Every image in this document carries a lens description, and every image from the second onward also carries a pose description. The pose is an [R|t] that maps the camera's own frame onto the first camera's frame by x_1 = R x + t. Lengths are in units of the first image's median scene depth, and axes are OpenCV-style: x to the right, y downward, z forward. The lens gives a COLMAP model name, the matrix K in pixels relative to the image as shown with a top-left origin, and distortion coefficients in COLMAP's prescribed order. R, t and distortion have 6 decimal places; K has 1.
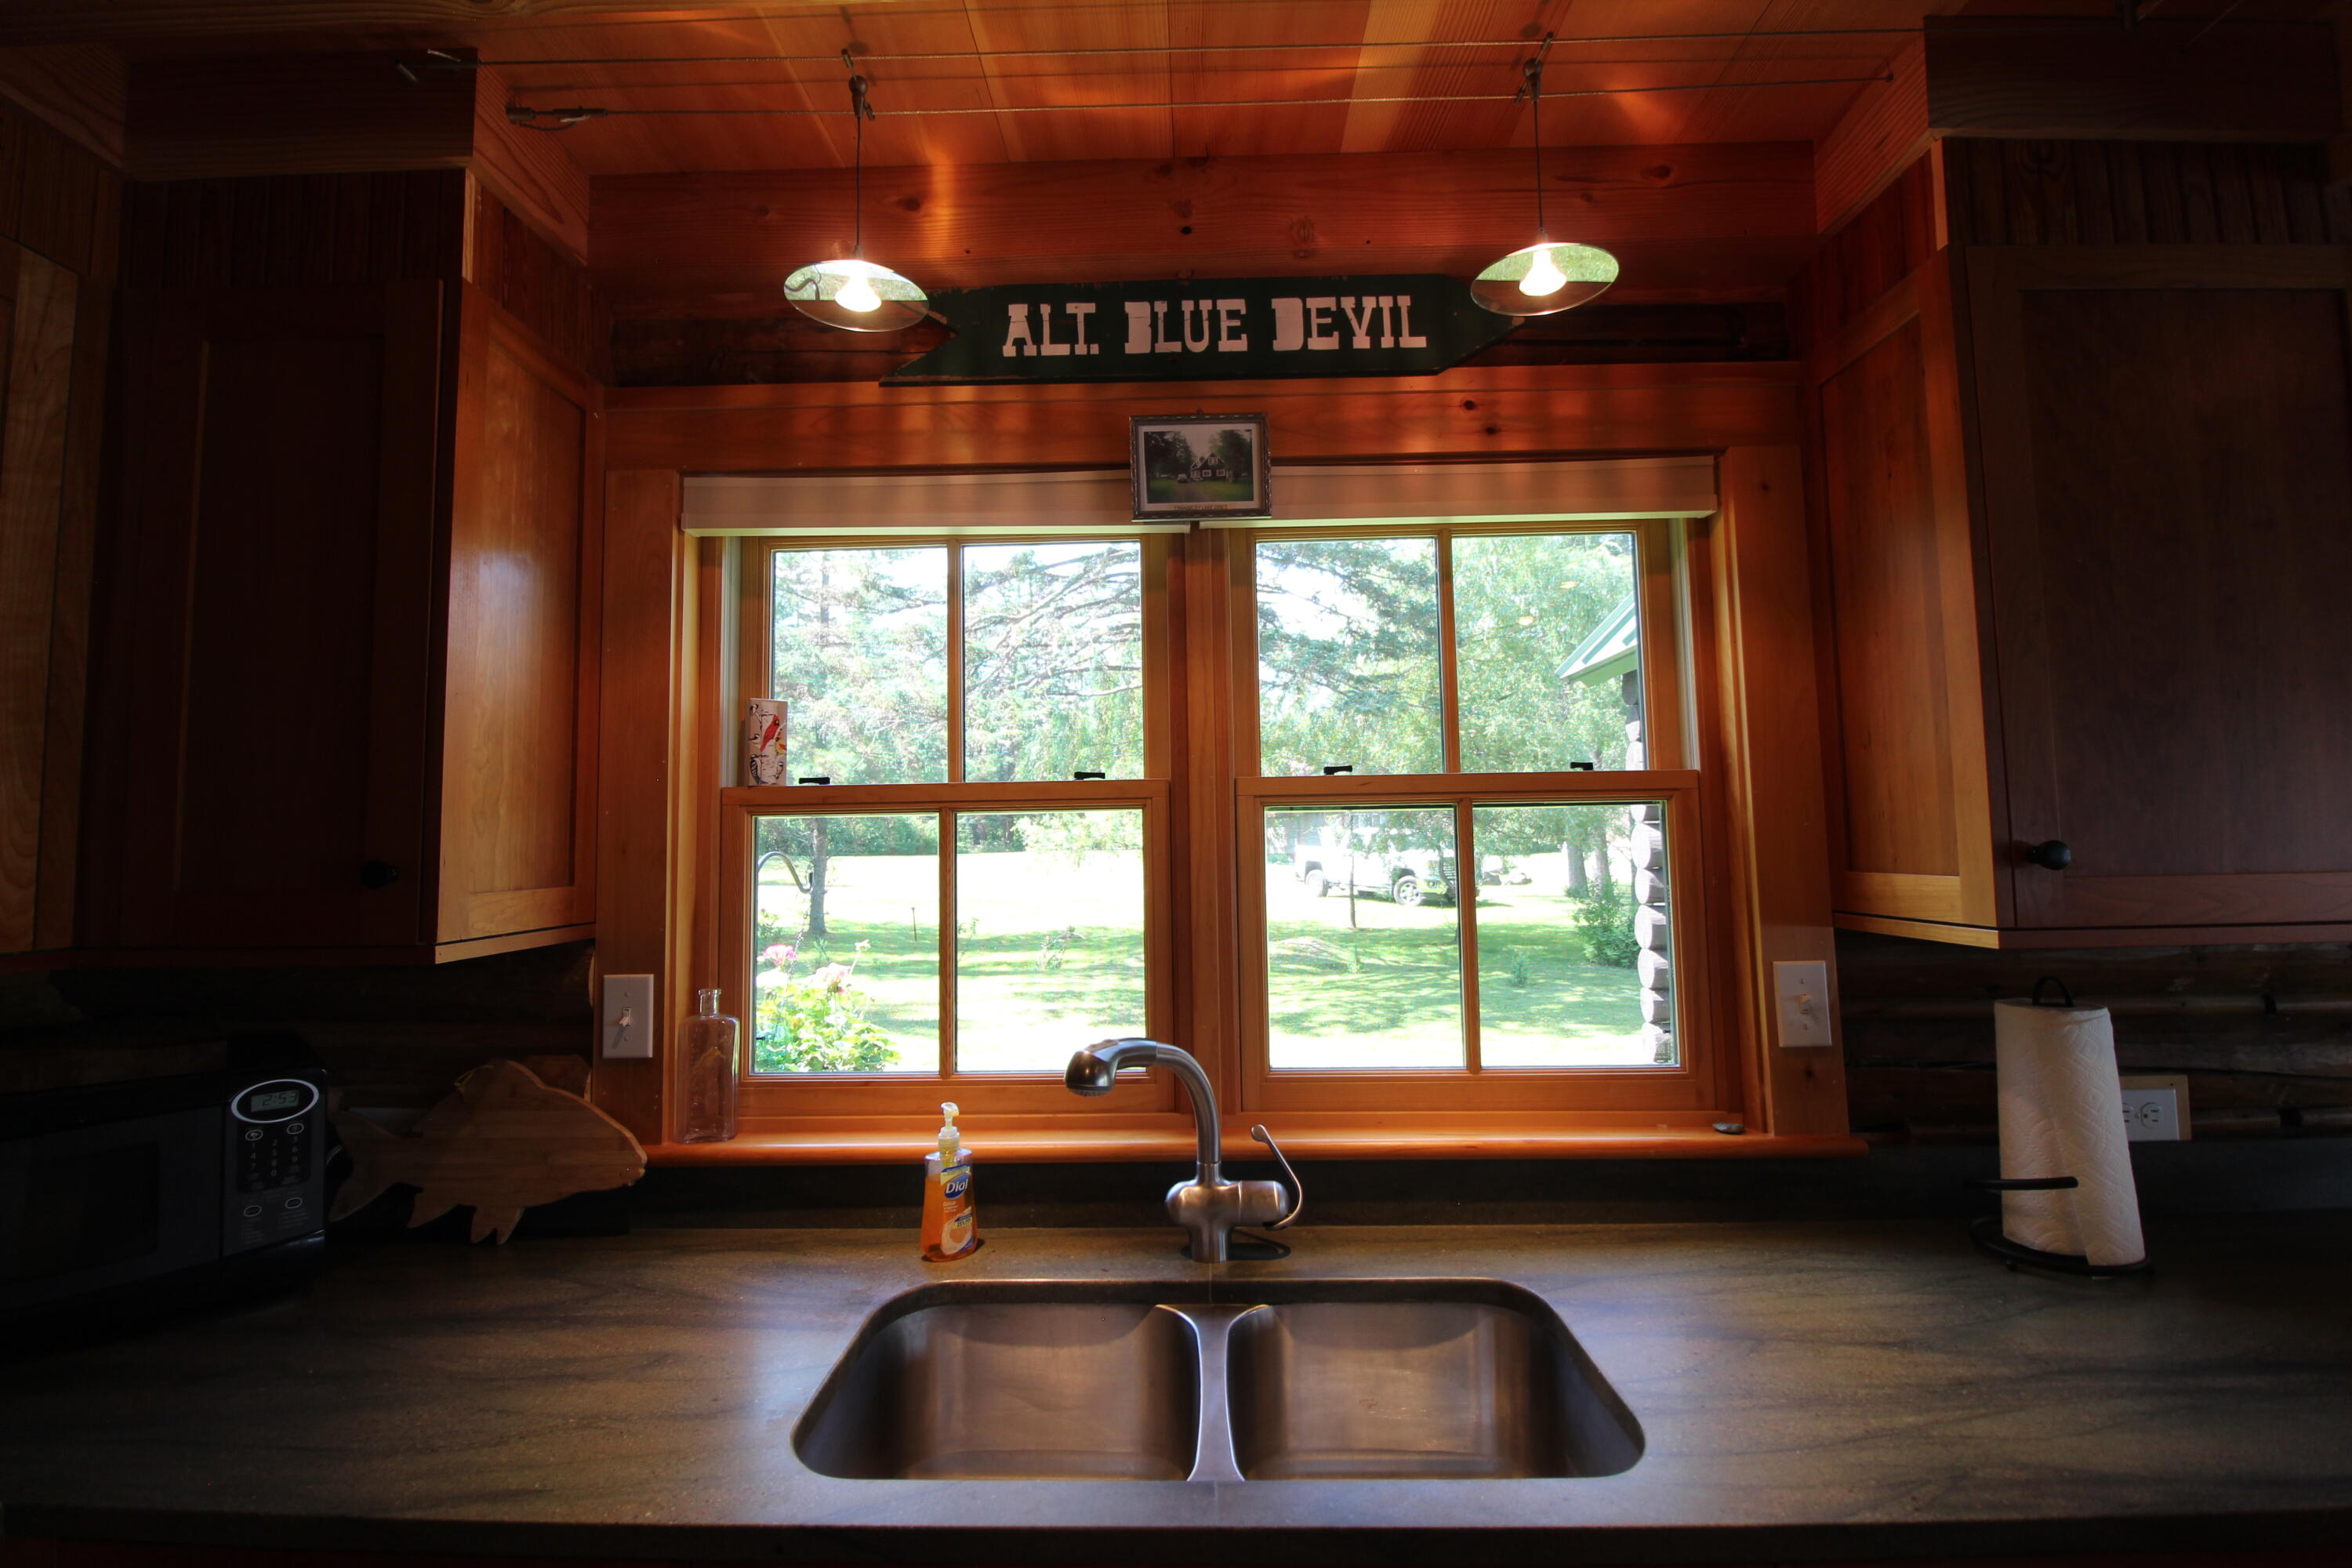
lens RADIAL K [[1085.6, 0, 1172.2], [0, 1085.6, 766.9], [0, 0, 1]] dist [-0.002784, -0.011931]
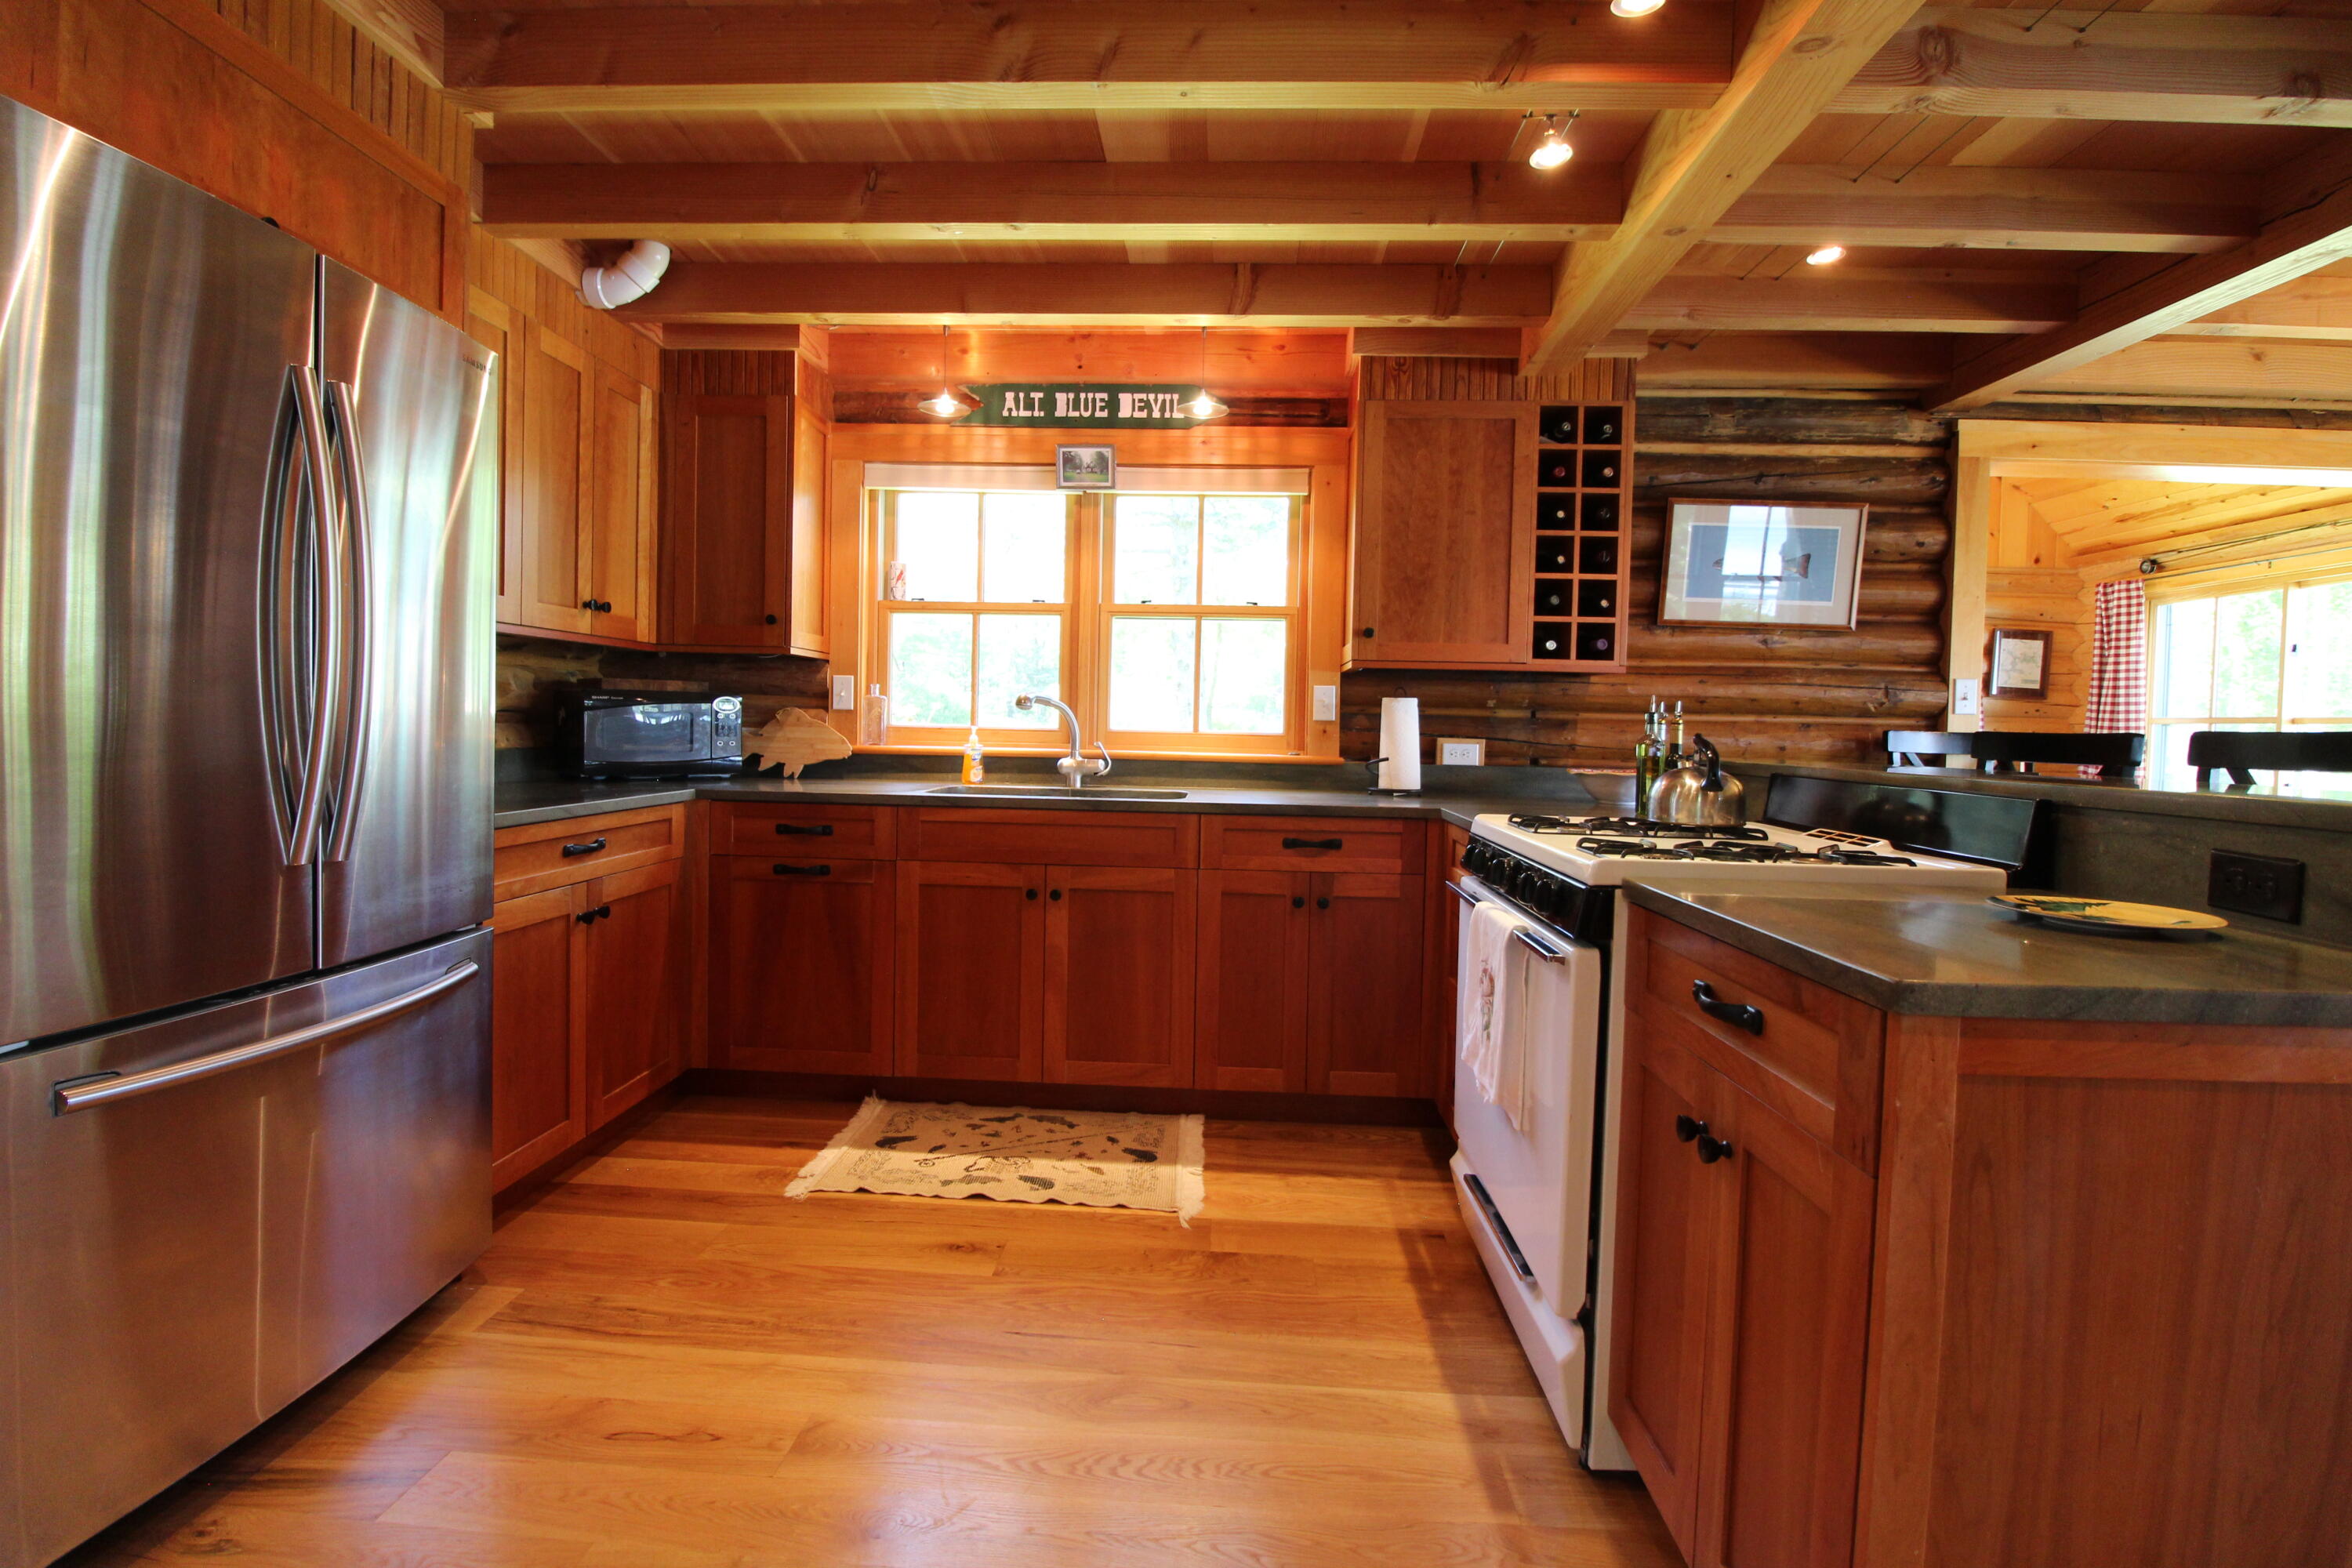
lens RADIAL K [[1085.6, 0, 1168.5], [0, 1085.6, 763.8], [0, 0, 1]] dist [-0.002784, -0.011931]
pose [[0.998859, 0.038405, -0.028391, 0.293953], [-0.035336, 0.994194, 0.101633, 0.114825], [0.032130, -0.100514, 0.994417, -1.379516]]
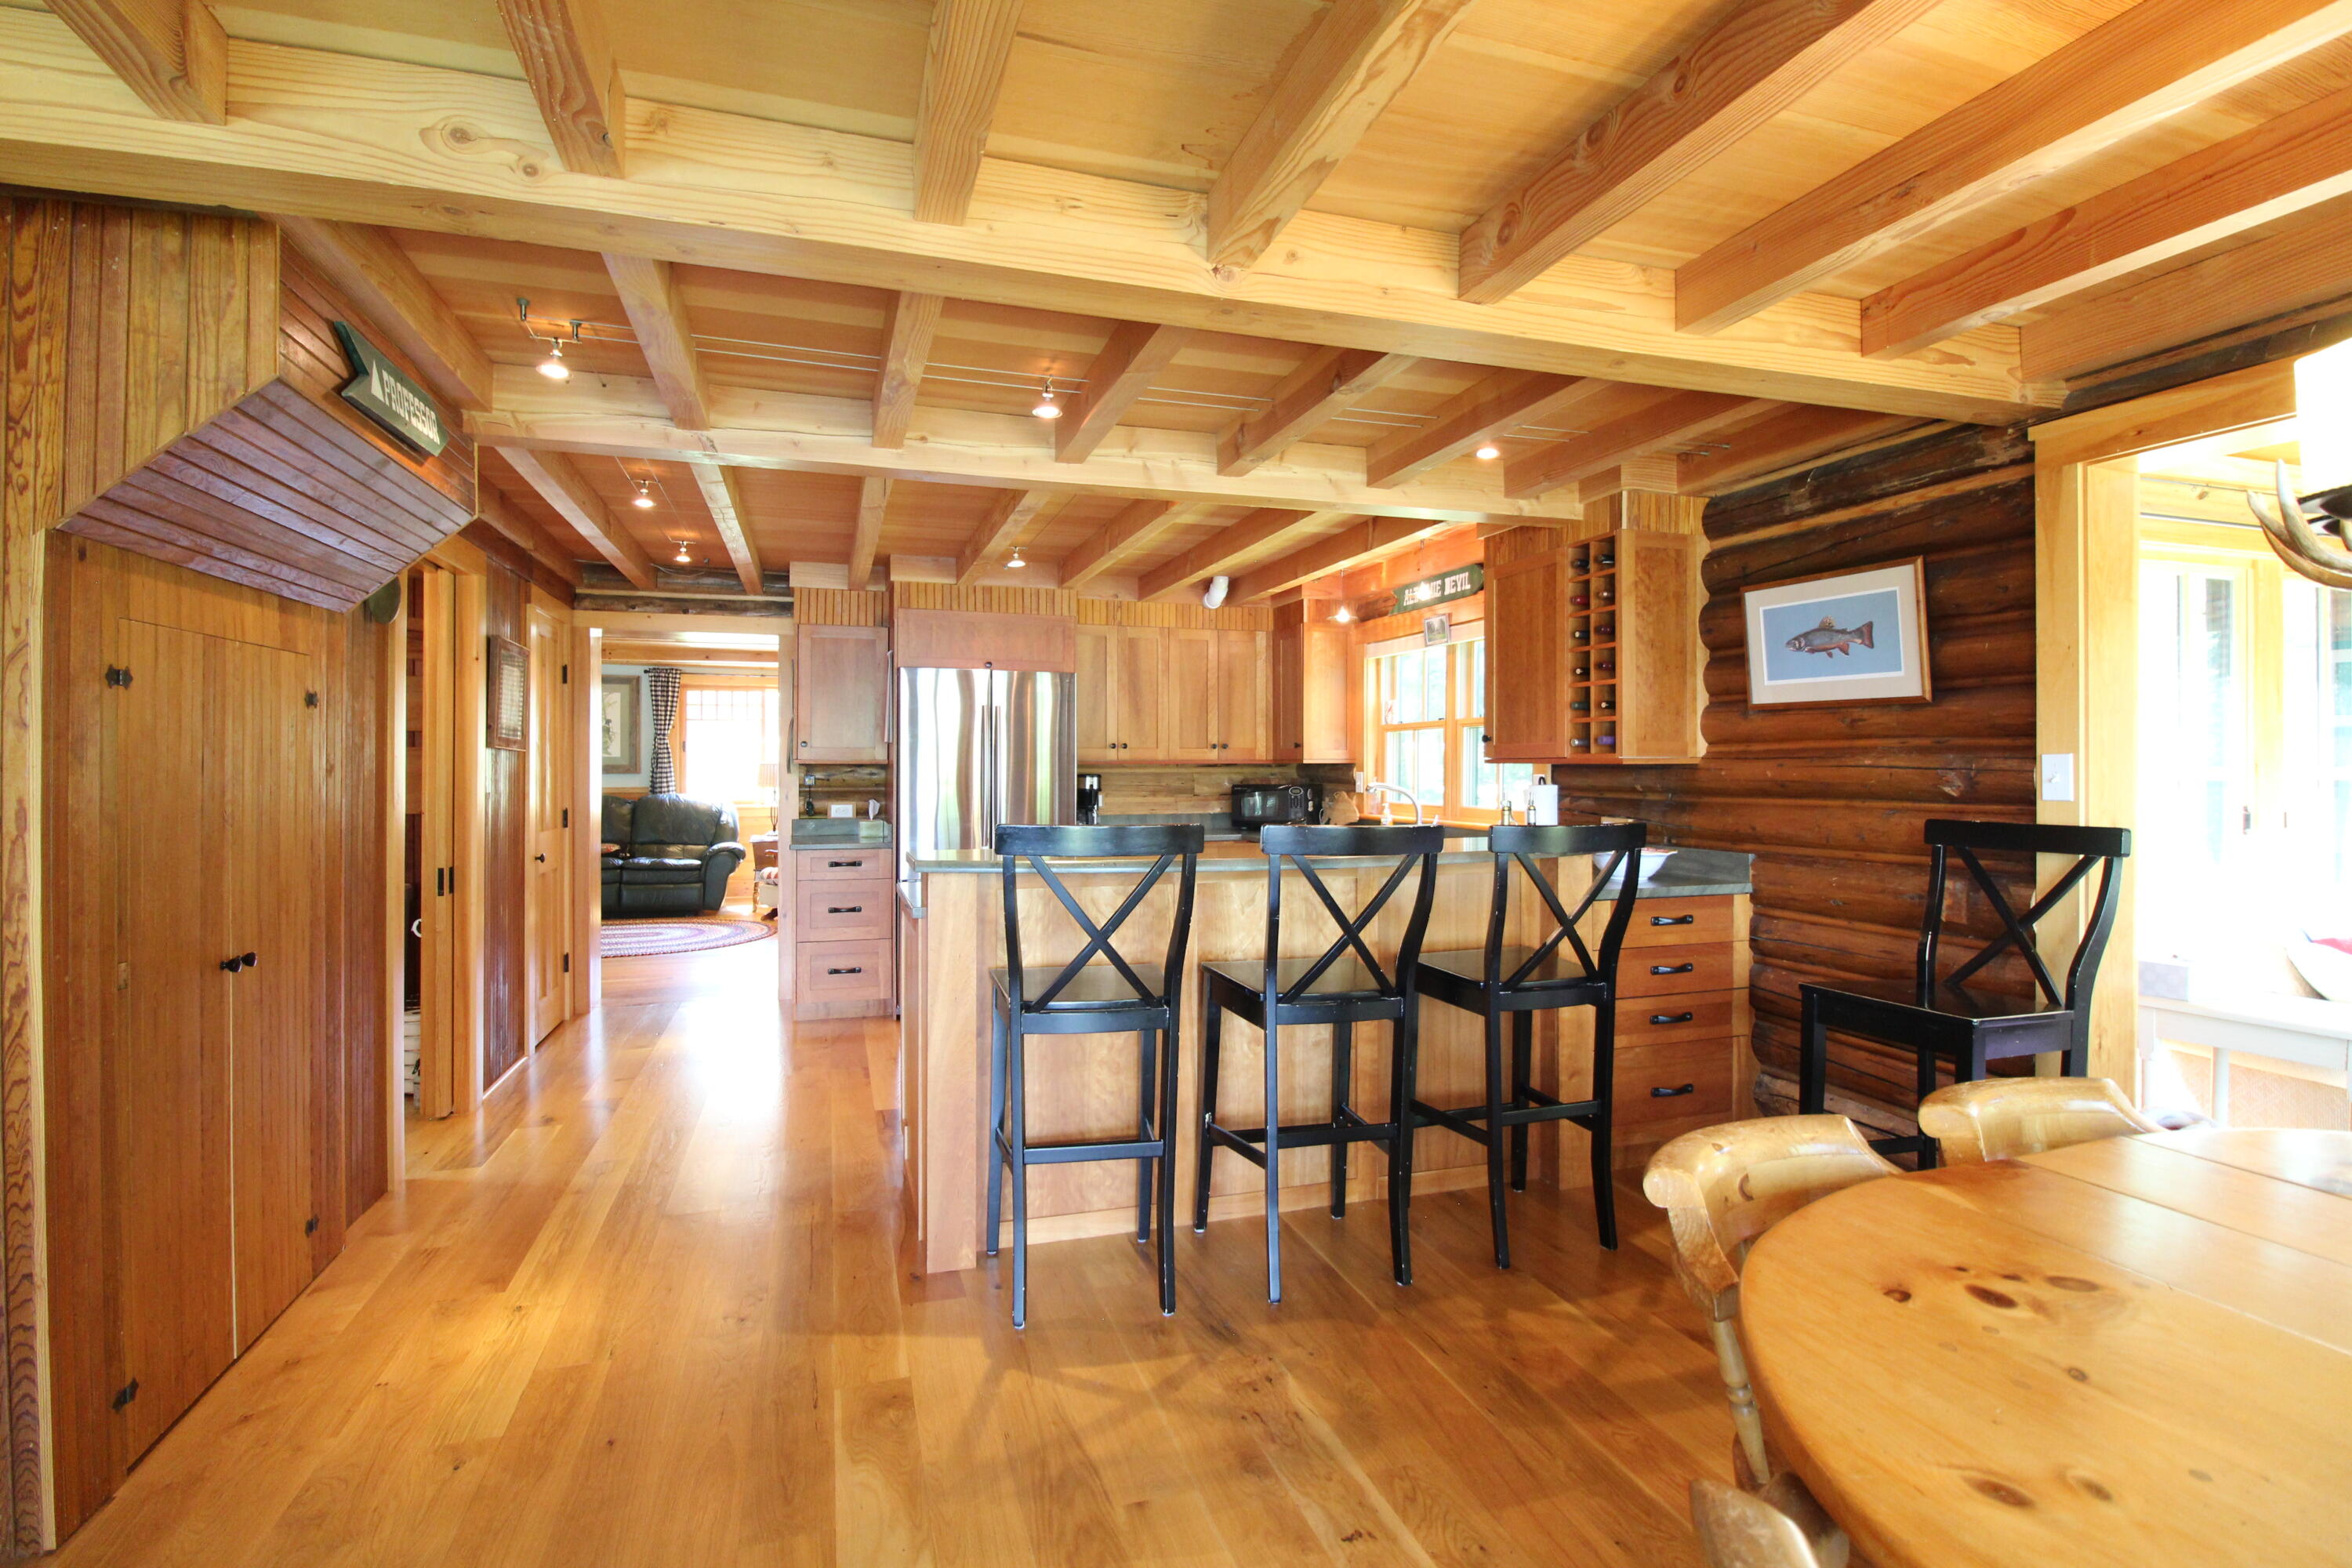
lens RADIAL K [[1085.6, 0, 1166.8], [0, 1085.6, 759.4], [0, 0, 1]] dist [-0.002784, -0.011931]
pose [[0.325833, 0.009222, -0.945382, 3.045176], [0.057552, 0.997904, 0.029570, -0.016095], [0.943674, -0.064044, 0.324620, -0.973671]]
